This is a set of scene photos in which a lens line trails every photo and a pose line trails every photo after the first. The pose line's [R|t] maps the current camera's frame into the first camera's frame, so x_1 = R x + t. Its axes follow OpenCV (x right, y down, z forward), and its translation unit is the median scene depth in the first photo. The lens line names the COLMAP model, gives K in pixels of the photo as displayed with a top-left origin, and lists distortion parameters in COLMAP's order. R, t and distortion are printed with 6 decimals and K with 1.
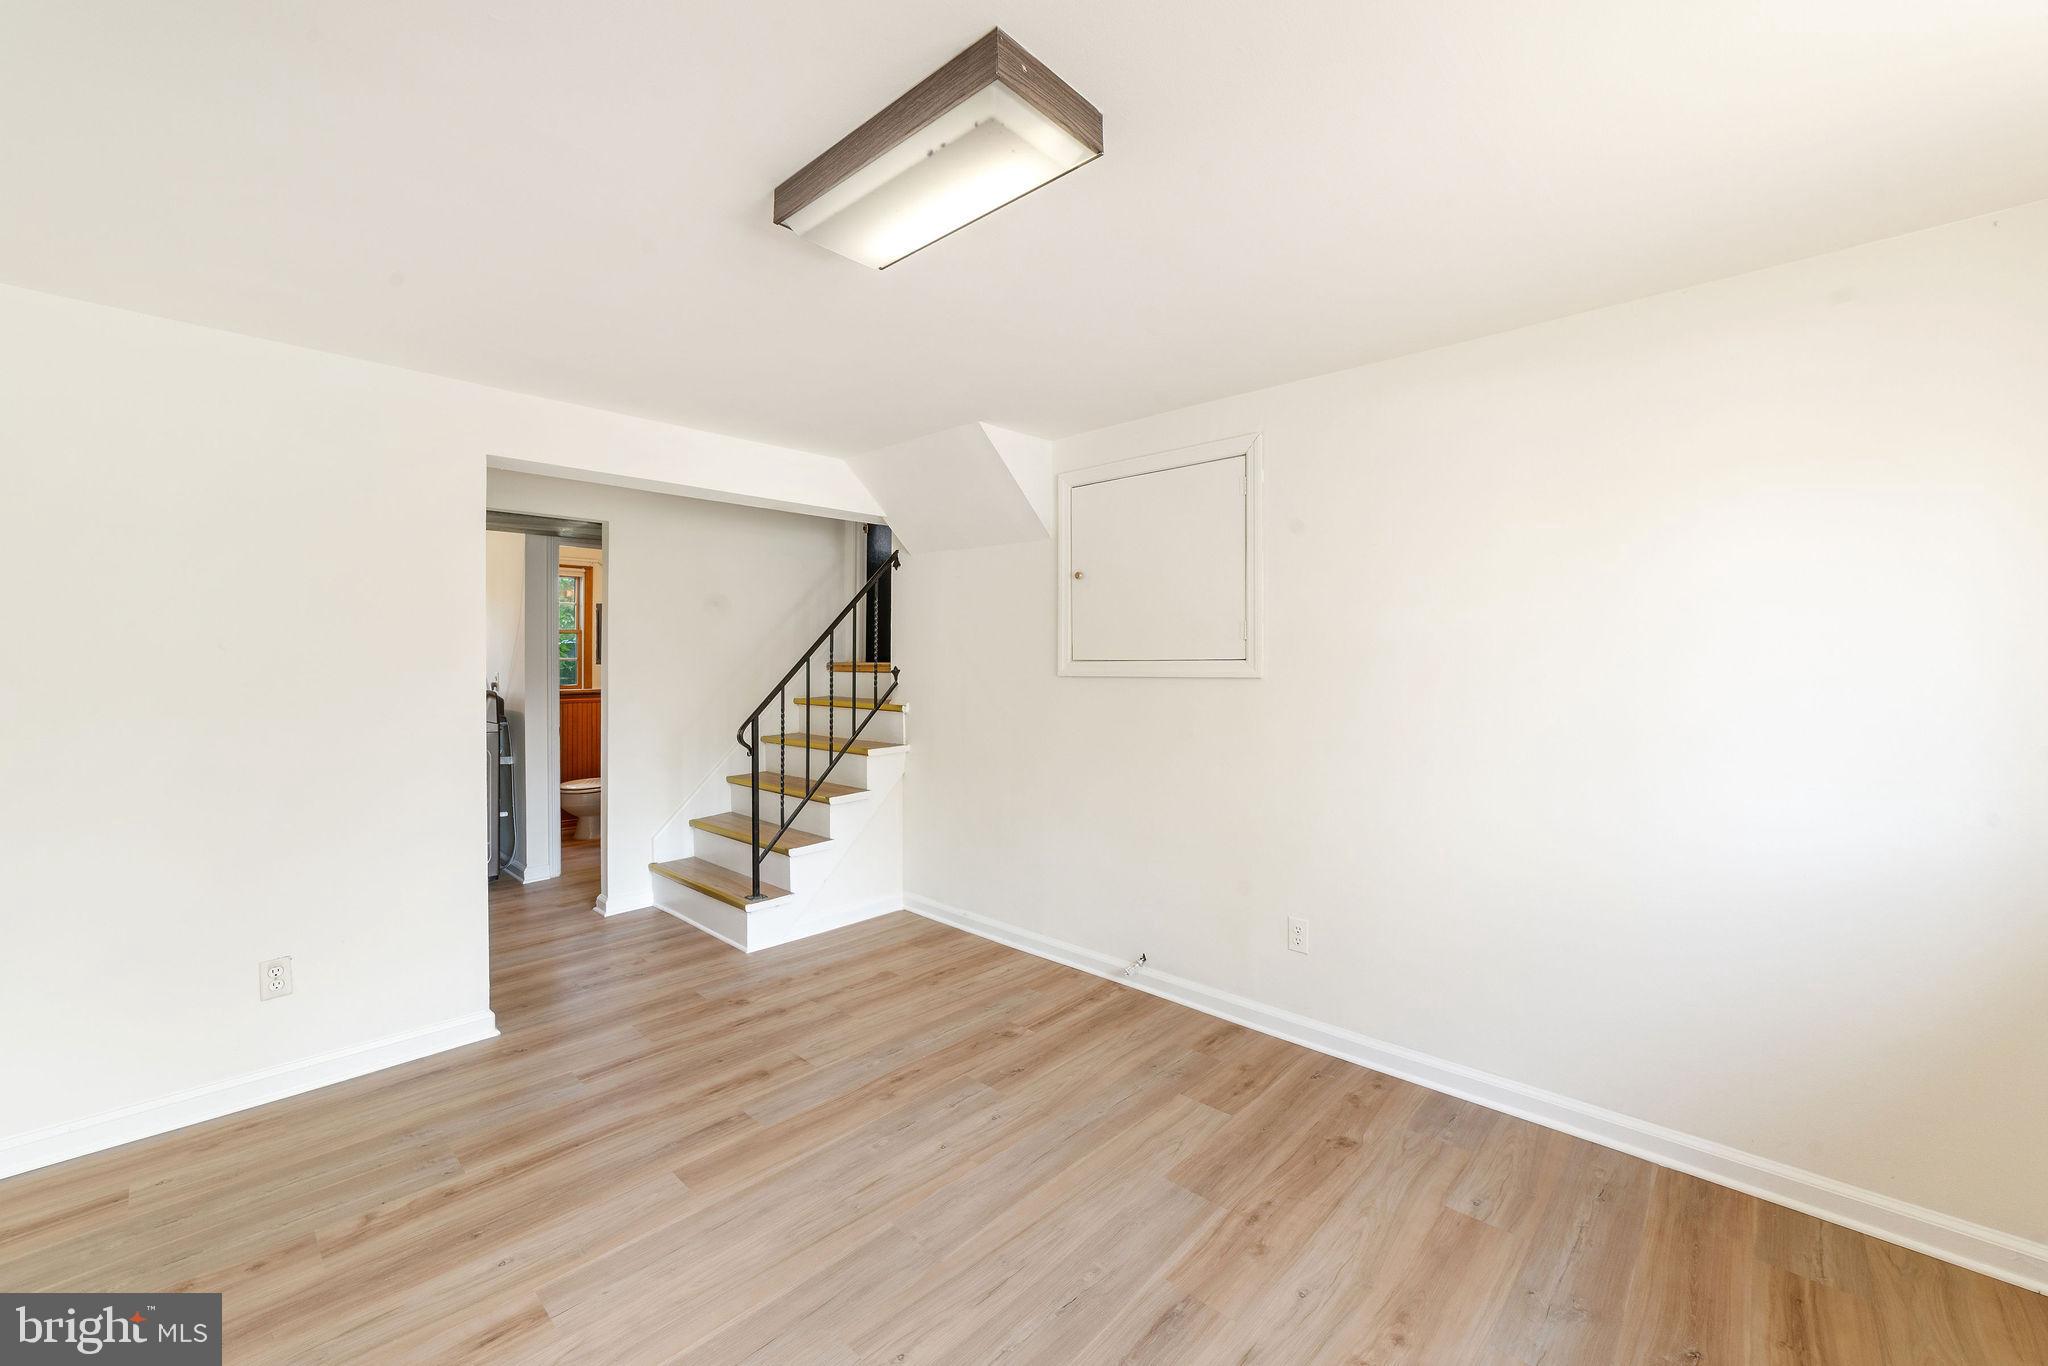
lens RADIAL K [[818.0, 0, 983.3], [0, 818.0, 651.6], [0, 0, 1]] dist [-0.018642, 0.005305]
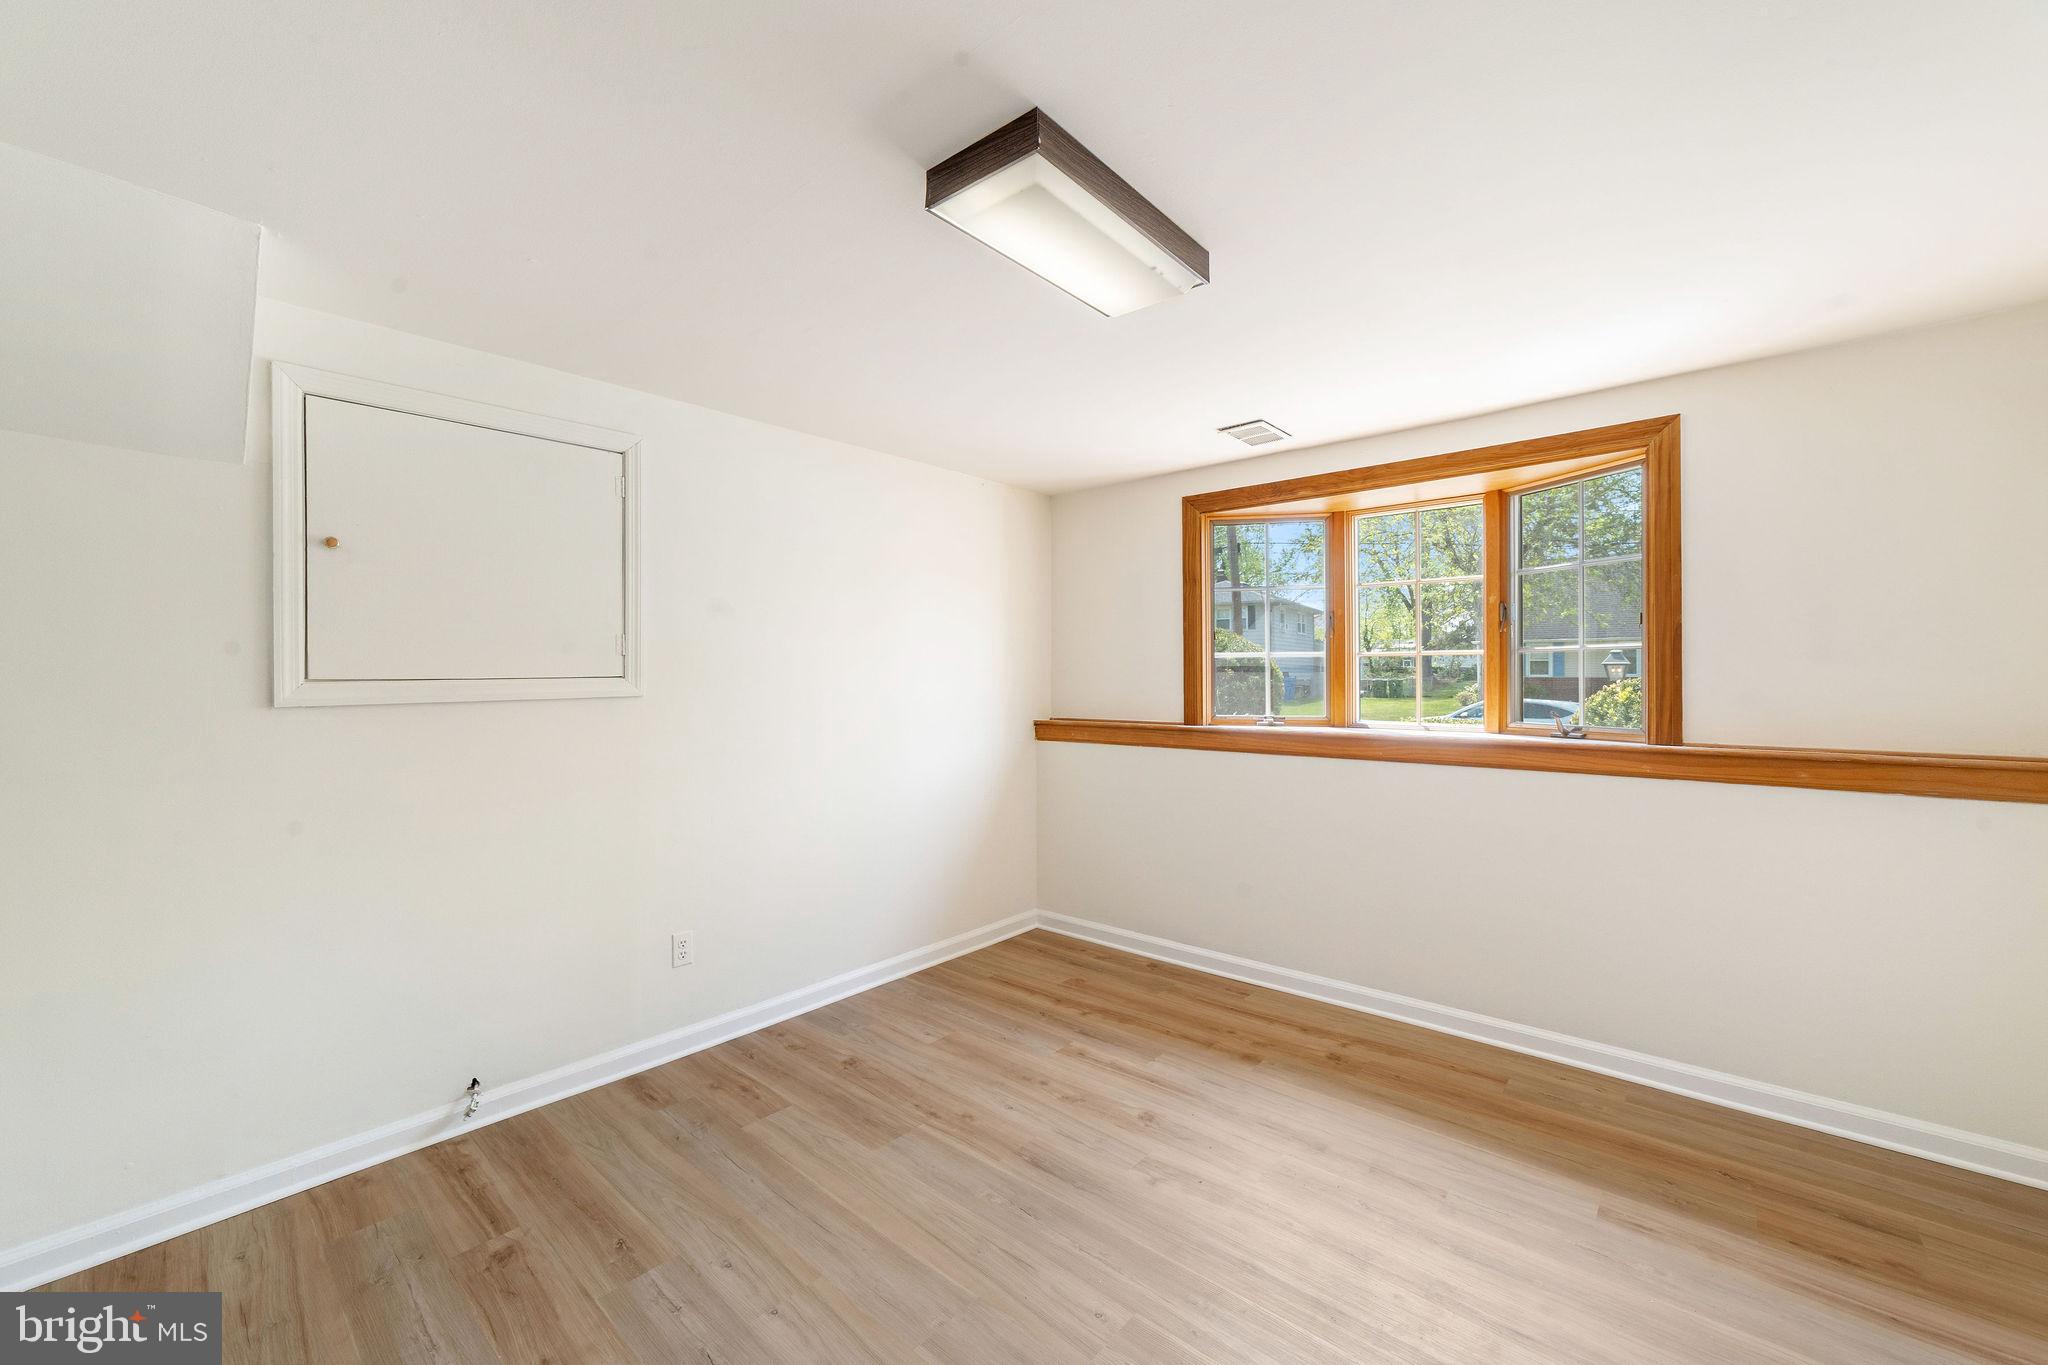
lens RADIAL K [[818.0, 0, 1021.0], [0, 818.0, 680.1], [0, 0, 1]] dist [-0.018642, 0.005305]
pose [[-0.052406, -0.006557, 0.998604, -0.738372], [-0.000877, 0.999978, 0.006520, 0.009429], [-0.998625, -0.000534, -0.052410, 0.731090]]
